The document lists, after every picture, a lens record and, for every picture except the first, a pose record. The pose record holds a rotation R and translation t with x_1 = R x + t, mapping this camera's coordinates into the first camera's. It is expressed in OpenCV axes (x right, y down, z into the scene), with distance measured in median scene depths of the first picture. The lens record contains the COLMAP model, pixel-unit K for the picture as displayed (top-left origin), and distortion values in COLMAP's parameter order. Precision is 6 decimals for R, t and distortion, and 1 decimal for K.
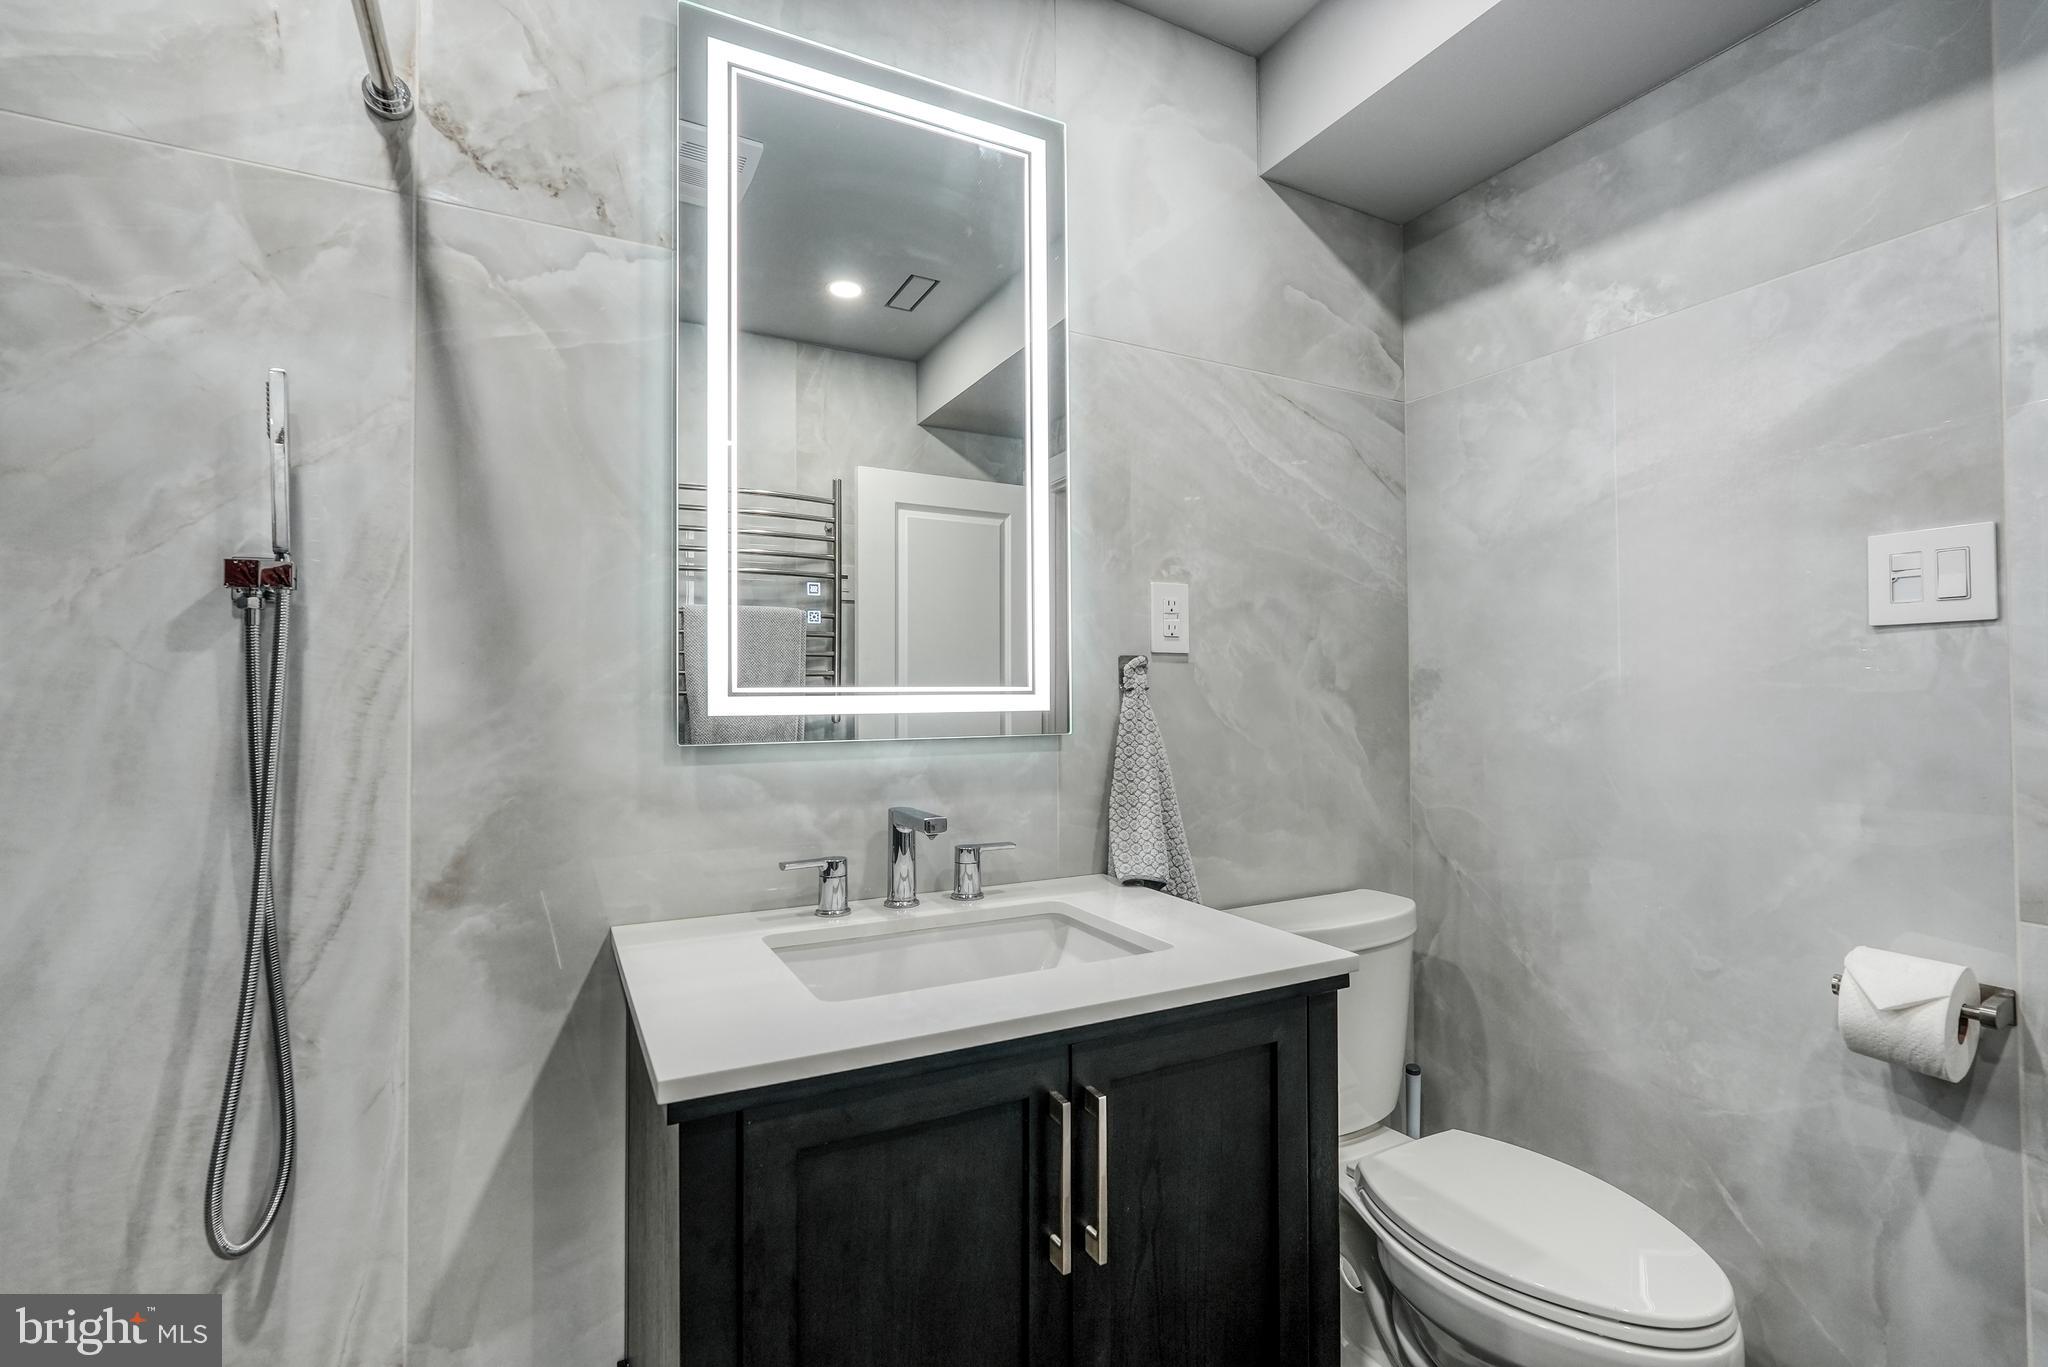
lens RADIAL K [[930.1, 0, 1044.4], [0, 930.1, 686.5], [0, 0, 1]] dist [0.000056, 0.002148]
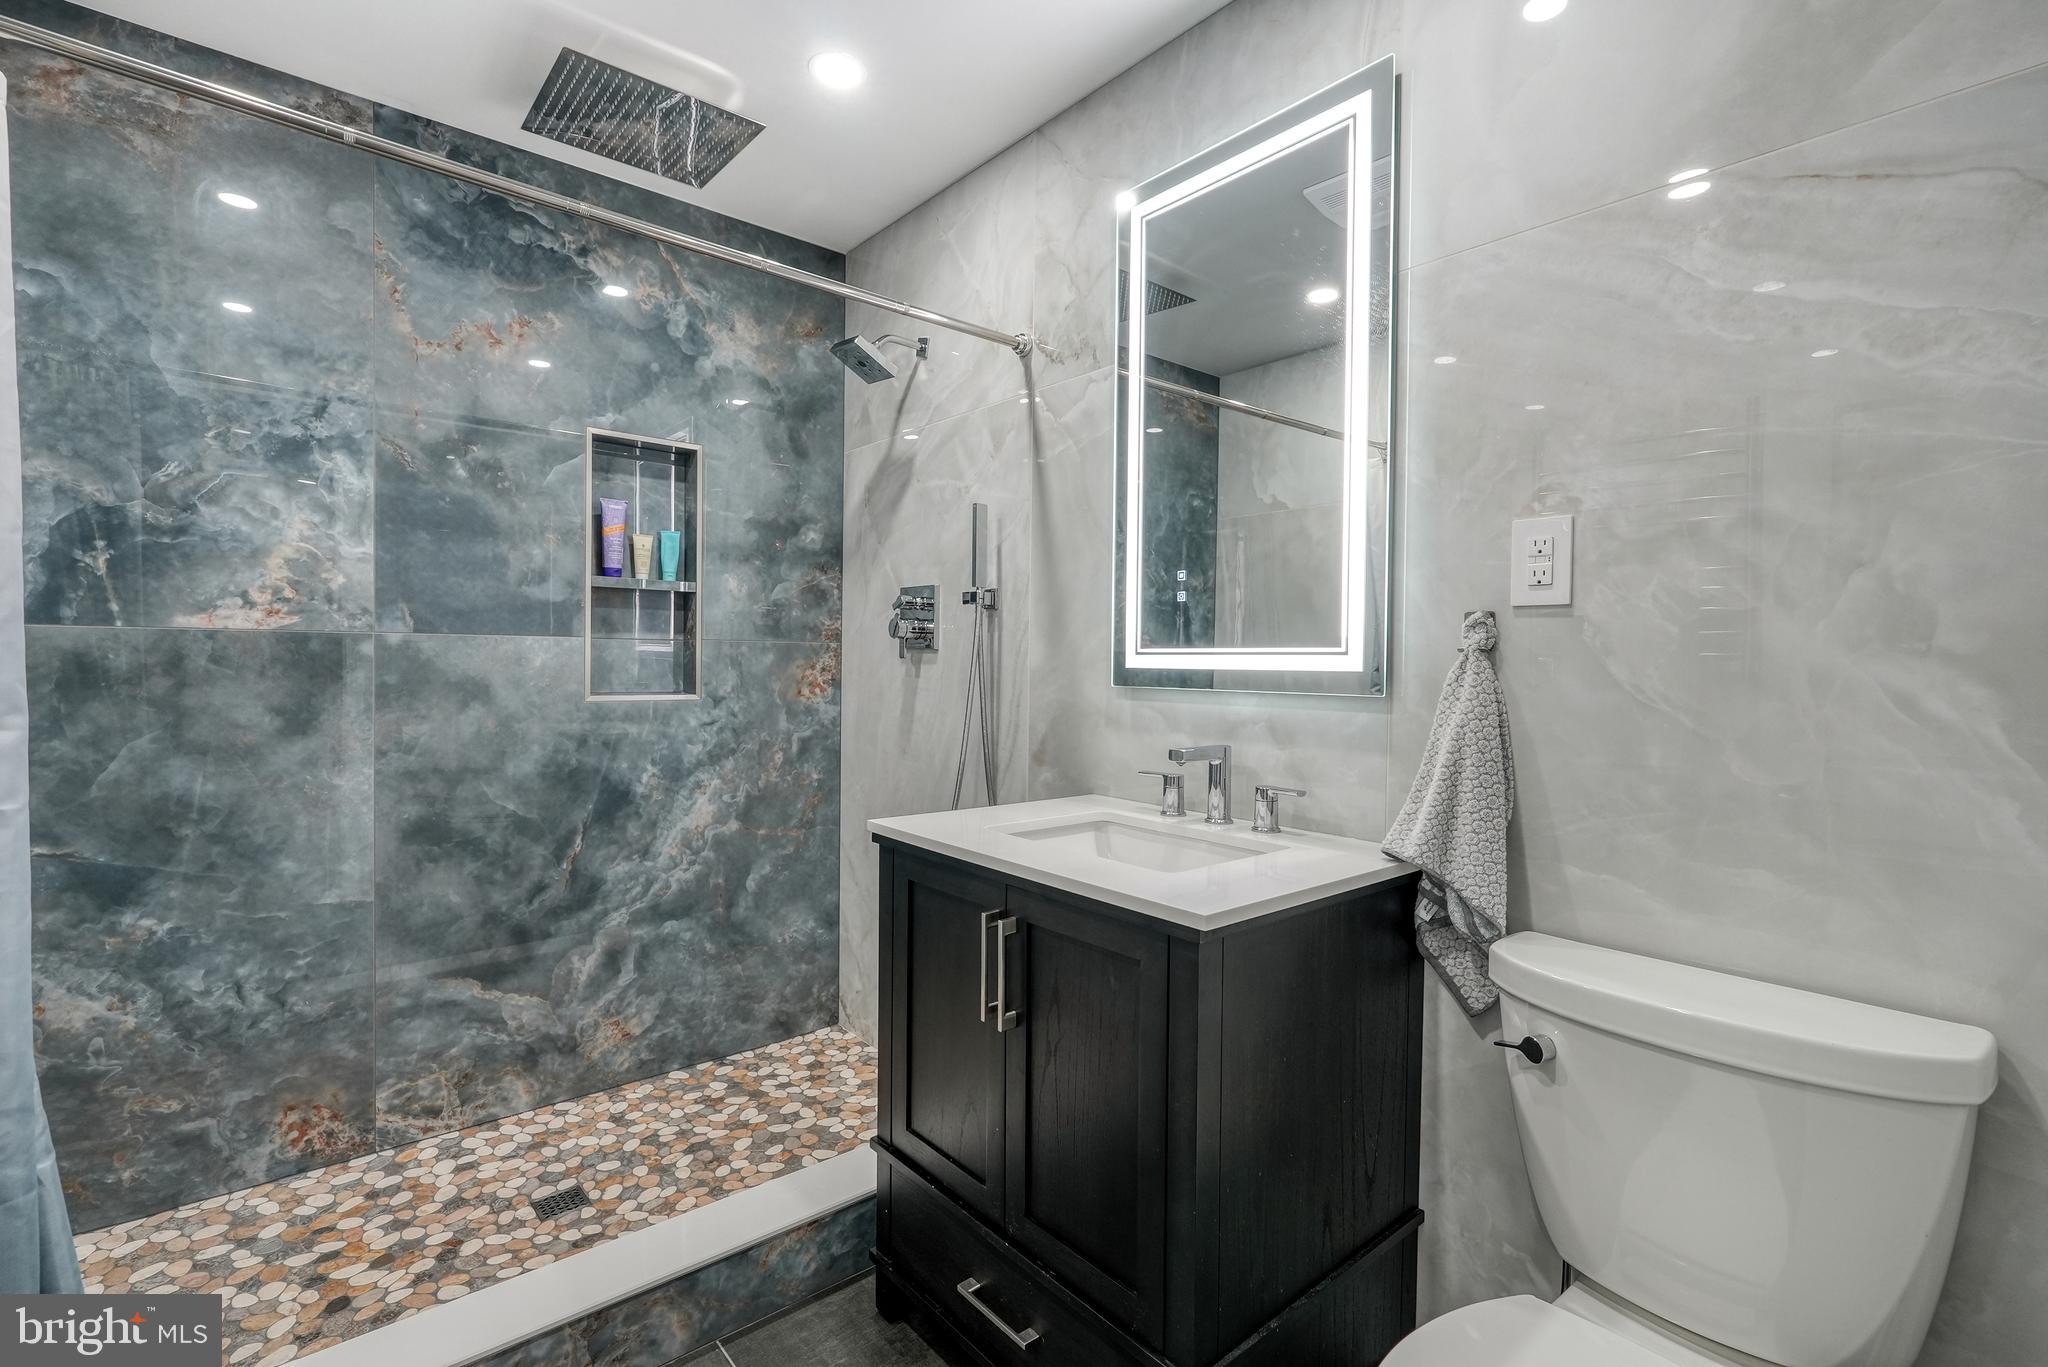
lens RADIAL K [[933.7, 0, 1031.9], [0, 933.7, 672.8], [0, 0, 1]] dist [-0.004285, 0.004105]
pose [[0.212942, 0.026978, -0.976692, 0.833700], [0.003991, 0.999586, 0.028480, -0.002673], [0.977057, -0.009962, 0.212746, 0.404760]]
